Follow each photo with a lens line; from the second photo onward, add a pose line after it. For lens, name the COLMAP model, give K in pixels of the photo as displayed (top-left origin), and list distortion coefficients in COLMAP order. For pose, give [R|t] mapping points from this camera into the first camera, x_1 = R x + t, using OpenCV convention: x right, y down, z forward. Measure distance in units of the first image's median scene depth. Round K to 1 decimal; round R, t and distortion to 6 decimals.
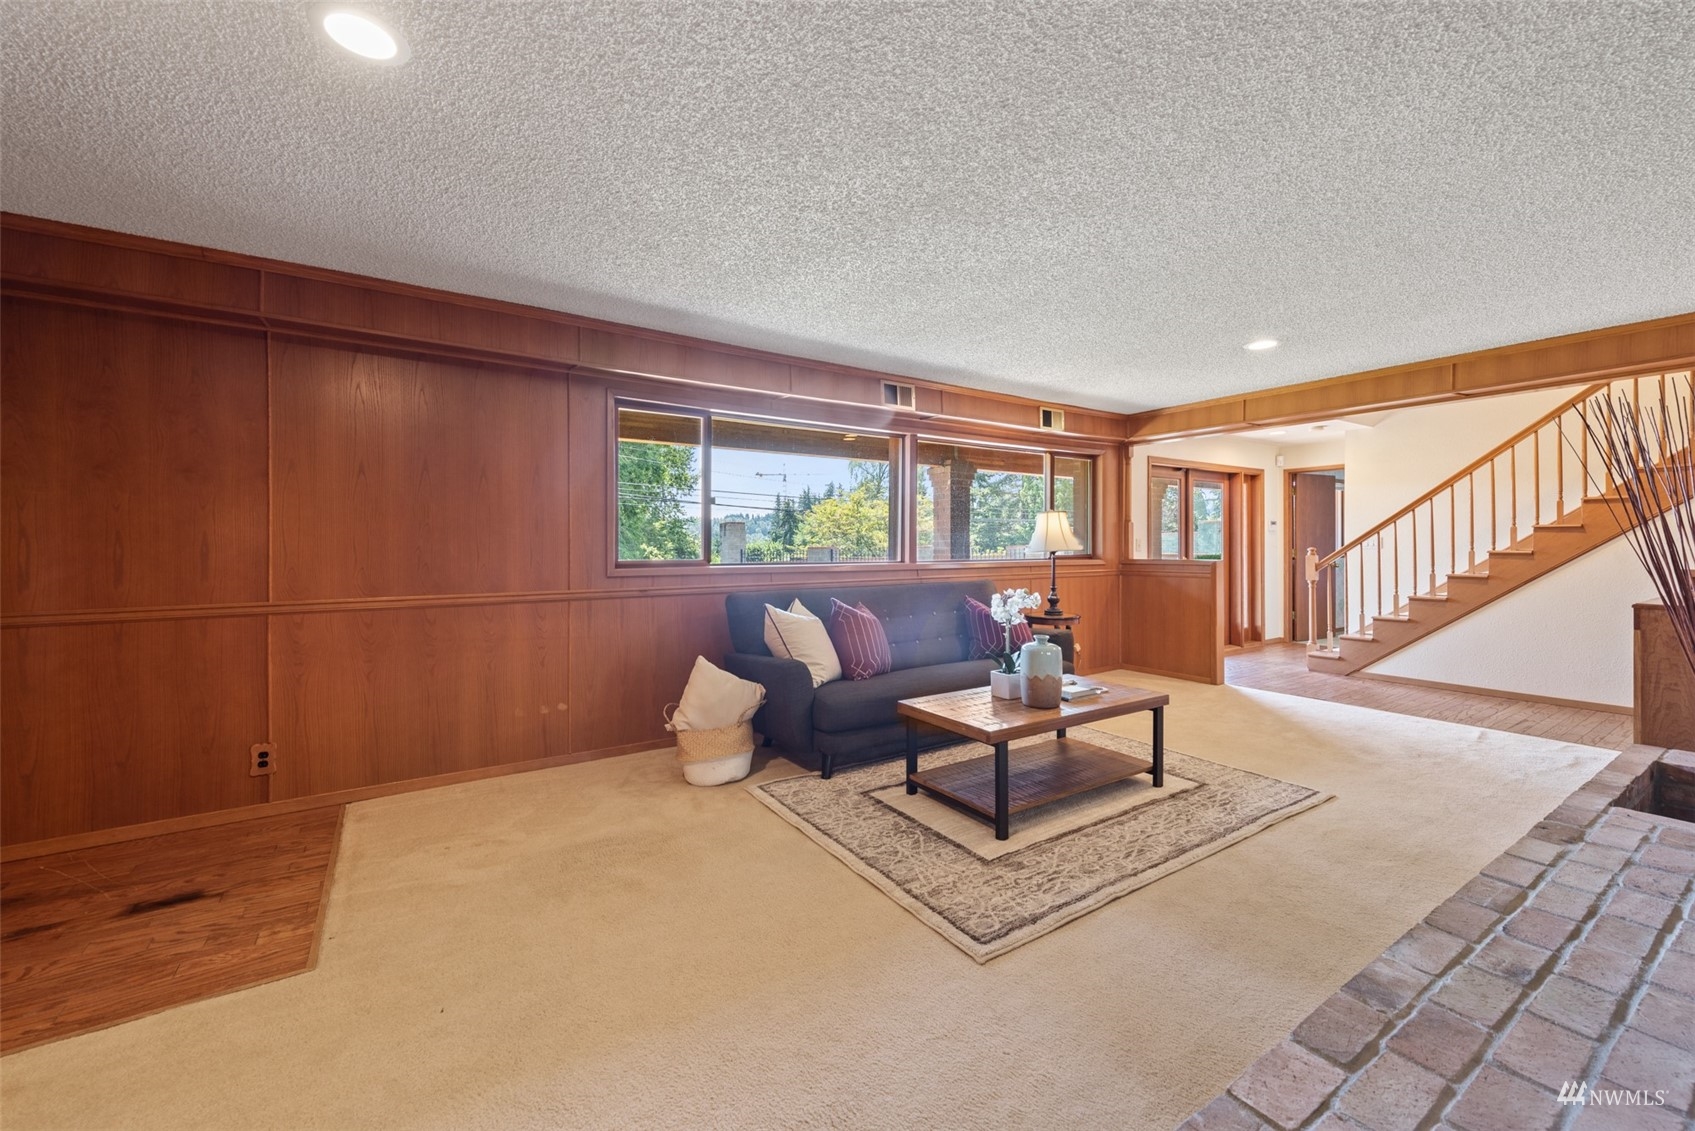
lens RADIAL K [[669.2, 0, 846.2], [0, 669.2, 552.2], [0, 0, 1]] dist [0.011613, -0.000085]
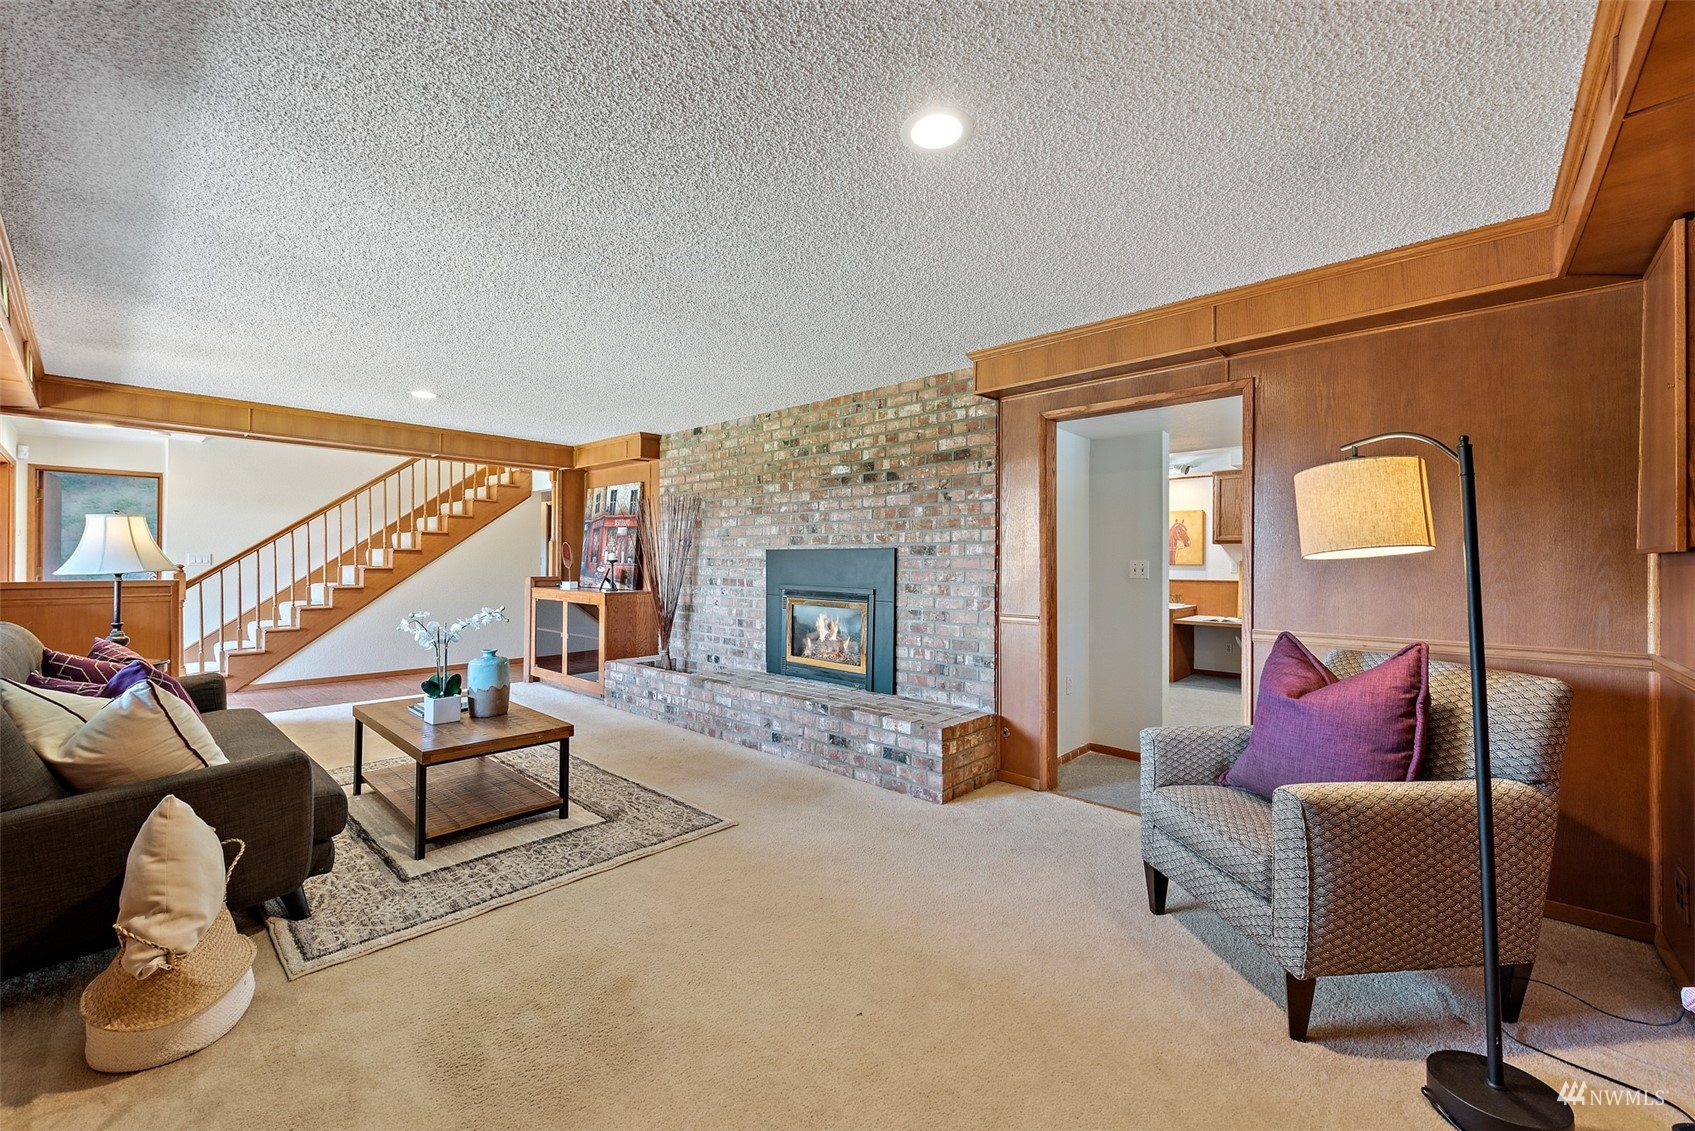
lens RADIAL K [[669.2, 0, 851.2], [0, 669.2, 562.8], [0, 0, 1]] dist [0.011613, -0.000085]
pose [[-0.246341, -0.000005, 0.969183, -0.960075], [0.003424, 0.999994, 0.000876, -0.015085], [-0.969177, 0.003534, -0.246339, 0.752864]]
